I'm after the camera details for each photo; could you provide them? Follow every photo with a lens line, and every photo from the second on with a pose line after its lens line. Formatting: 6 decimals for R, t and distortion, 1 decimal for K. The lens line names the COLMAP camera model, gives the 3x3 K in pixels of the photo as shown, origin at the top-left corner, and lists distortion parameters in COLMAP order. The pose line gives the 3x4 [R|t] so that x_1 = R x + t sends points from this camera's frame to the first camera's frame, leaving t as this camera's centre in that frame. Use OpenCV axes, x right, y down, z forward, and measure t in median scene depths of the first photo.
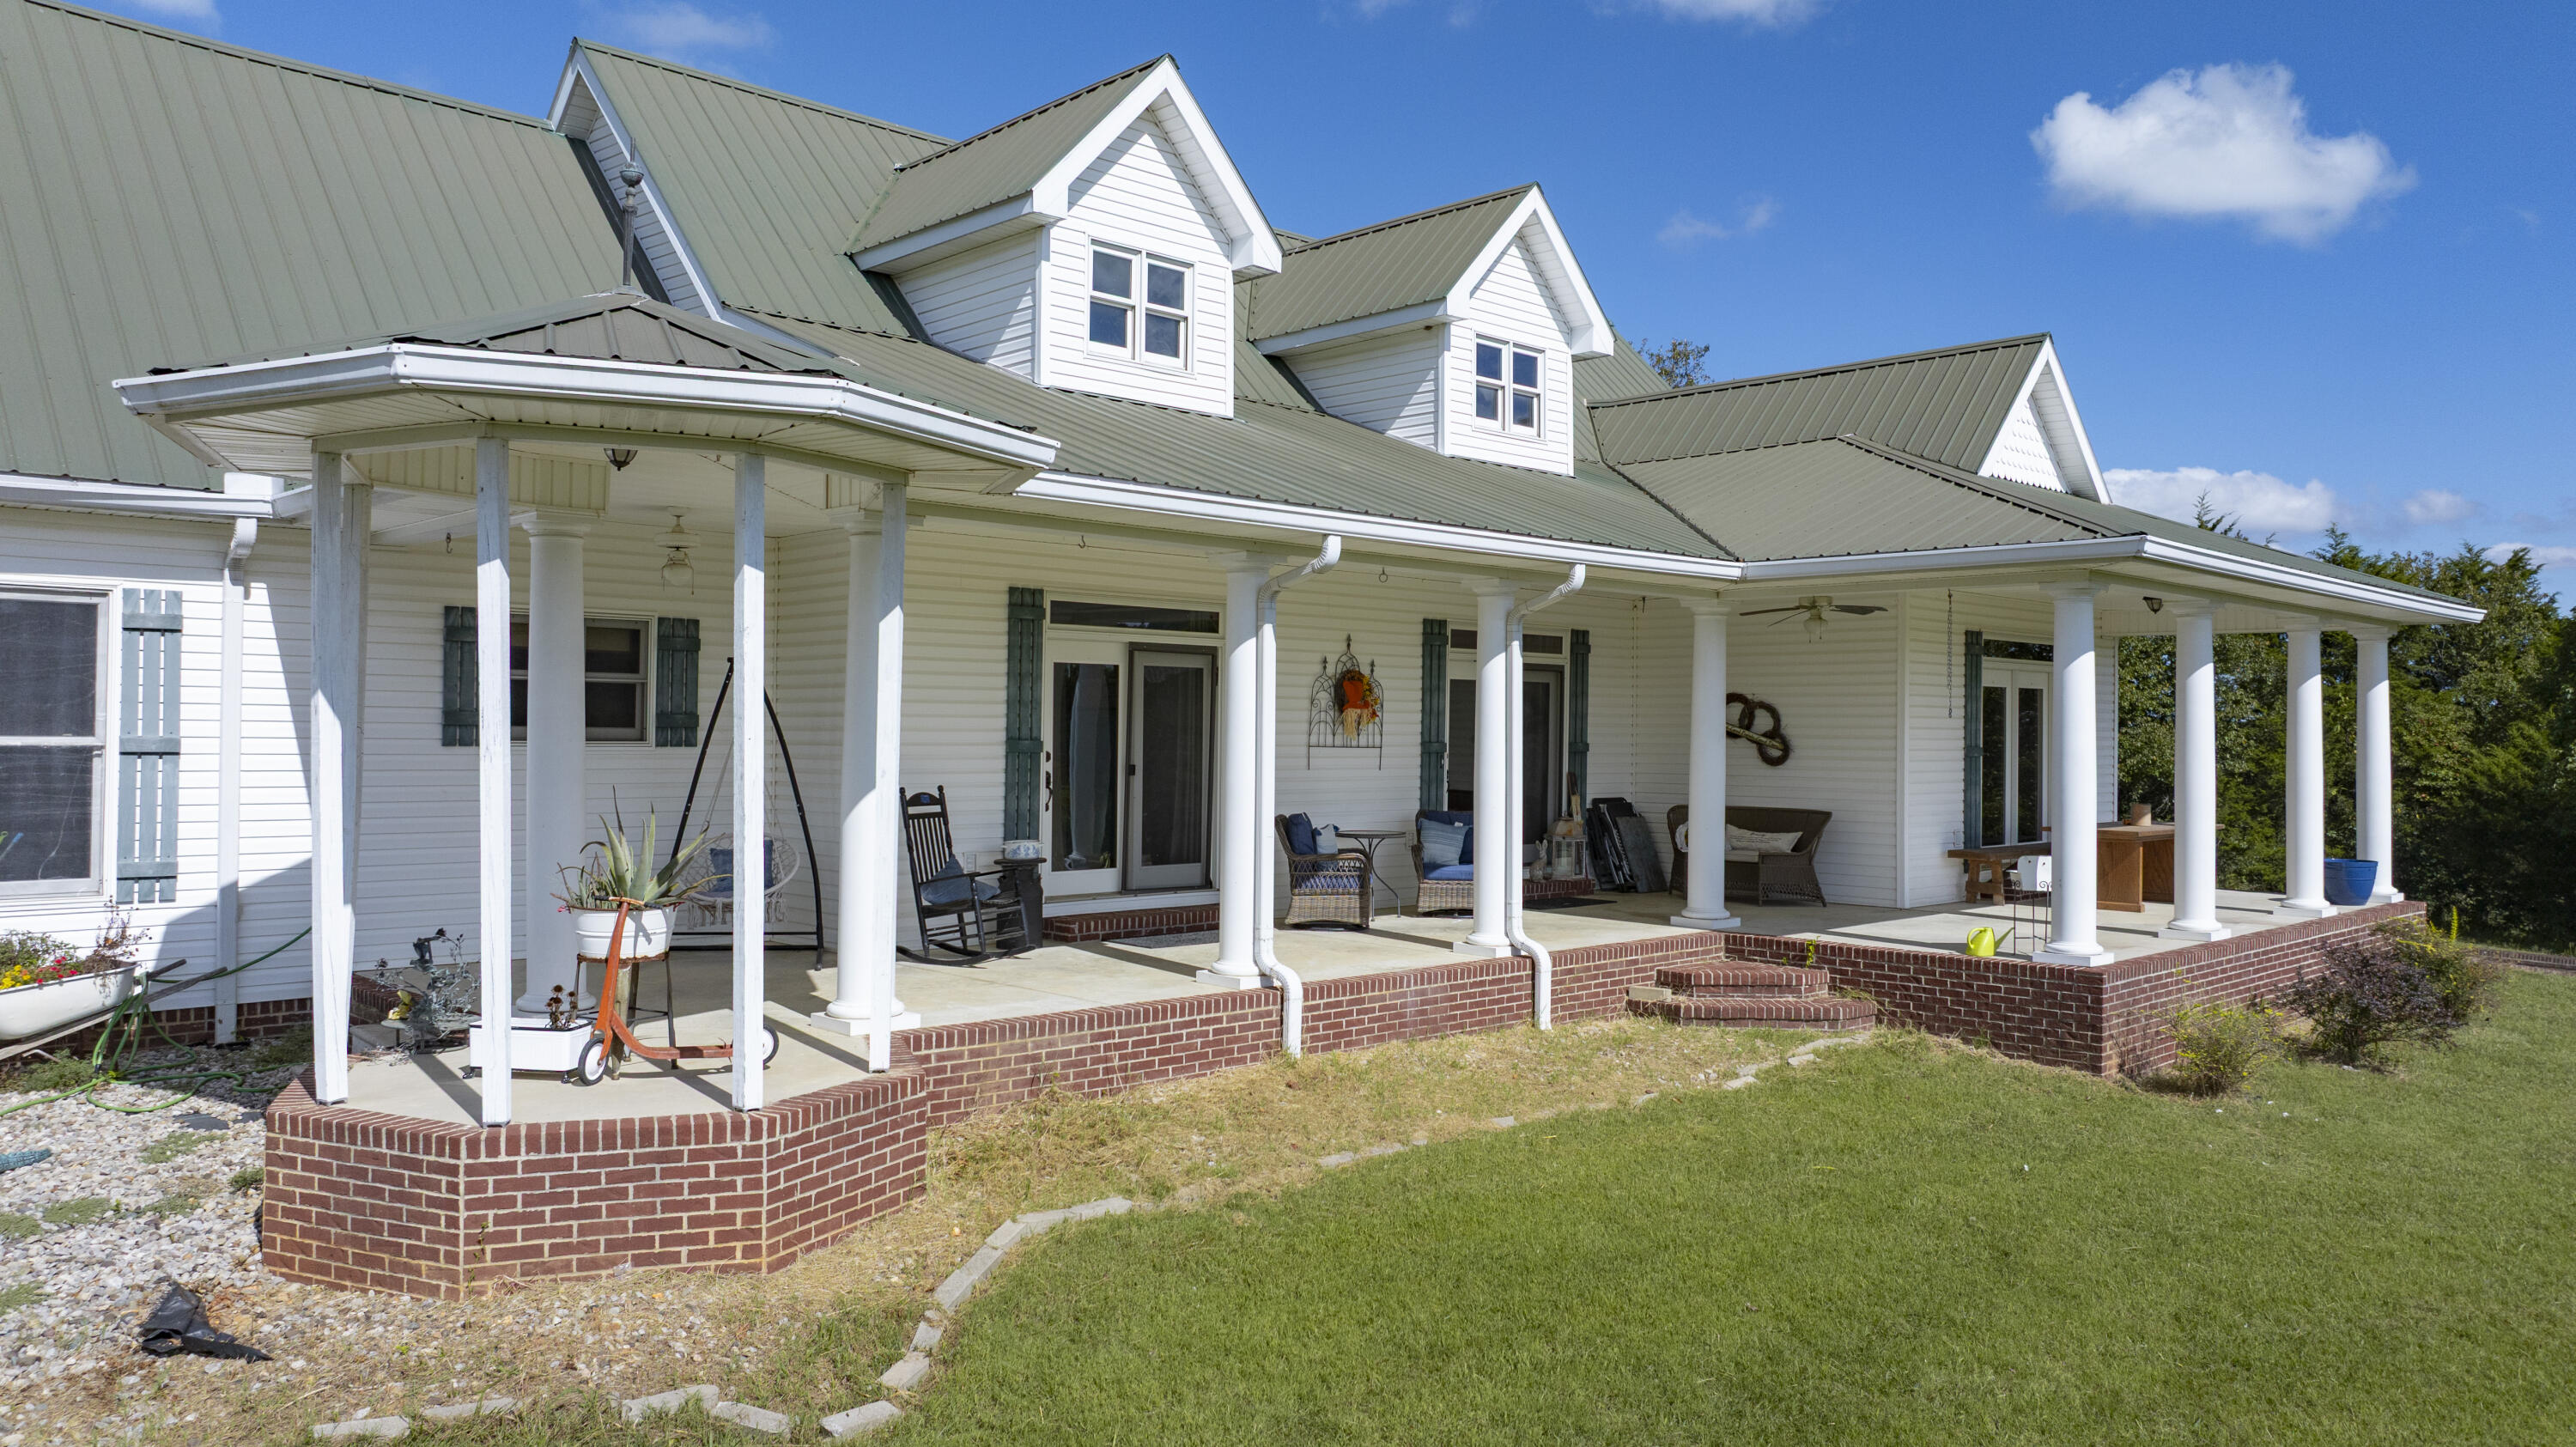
lens RADIAL K [[1793.3, 0, 1291.1], [0, 1793.3, 713.3], [0, 0, 1]] dist [-0.041155, -0.003633]
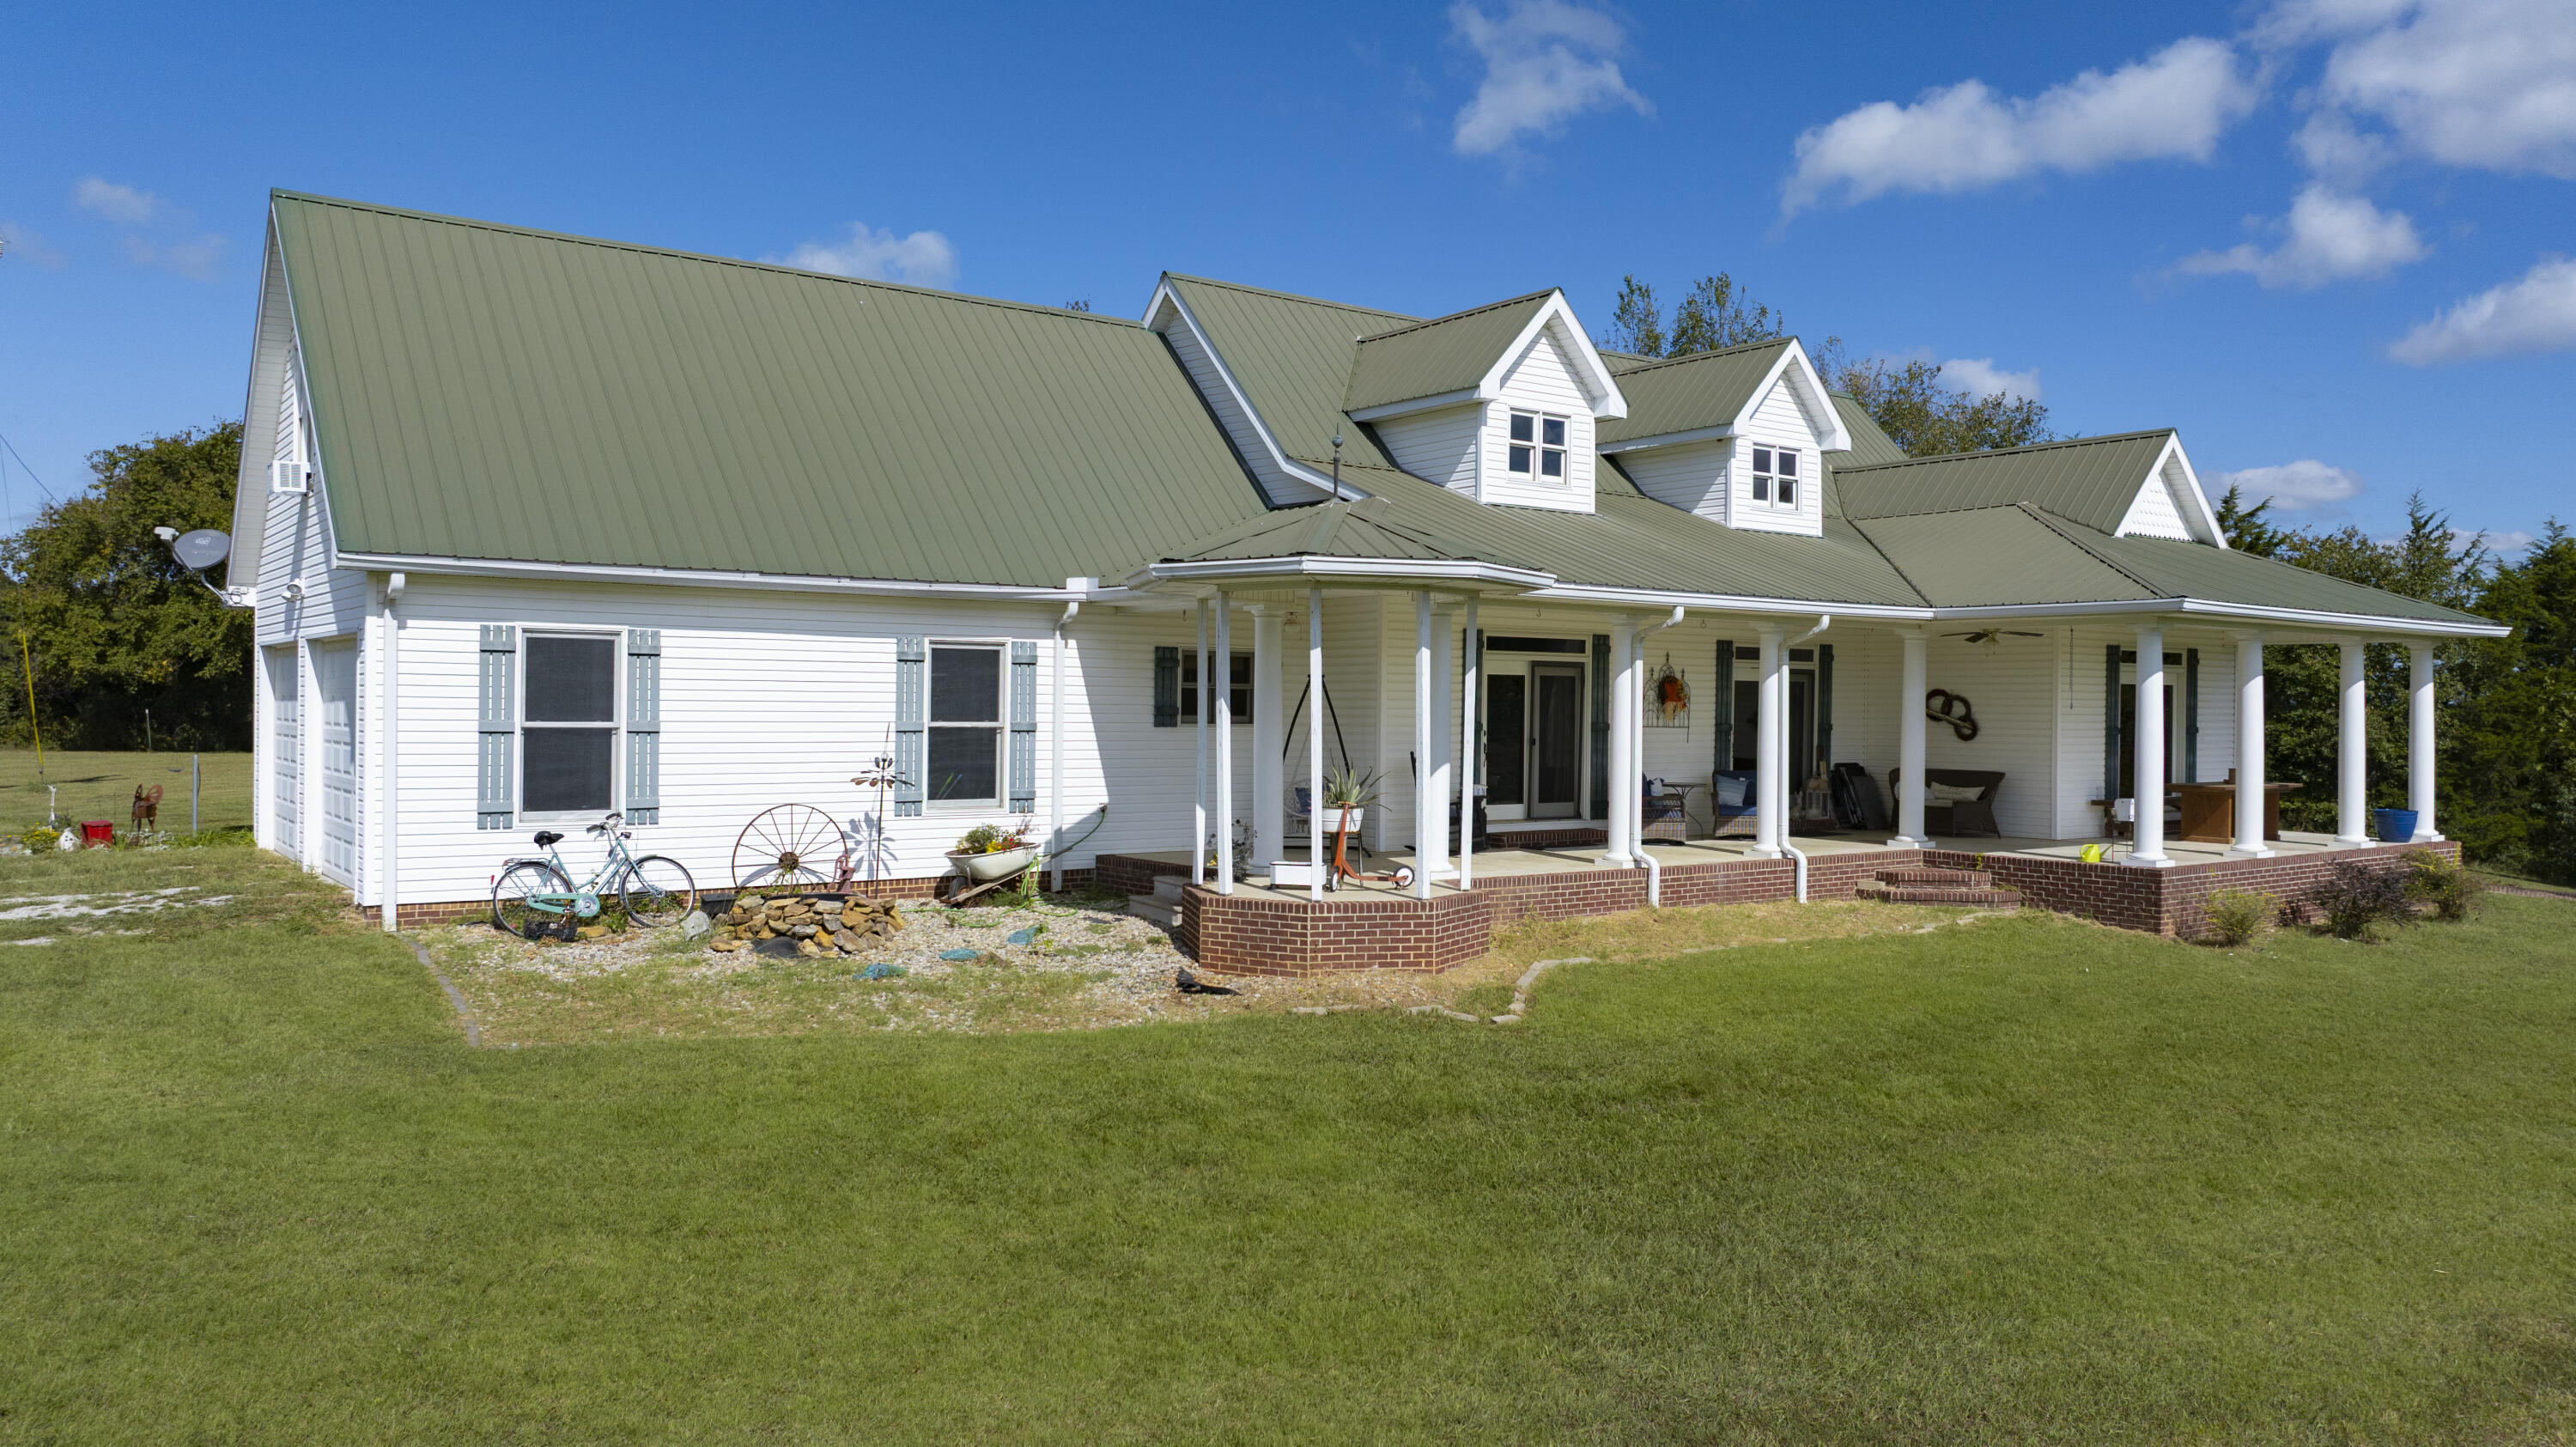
lens RADIAL K [[1793.3, 0, 1289.6], [0, 1793.3, 714.5], [0, 0, 1]] dist [-0.041155, -0.003633]
pose [[0.991207, 0.000243, -0.132318, -0.093996], [0.001562, 0.999907, 0.013537, -0.014215], [0.132309, -0.013624, 0.991115, -0.593269]]
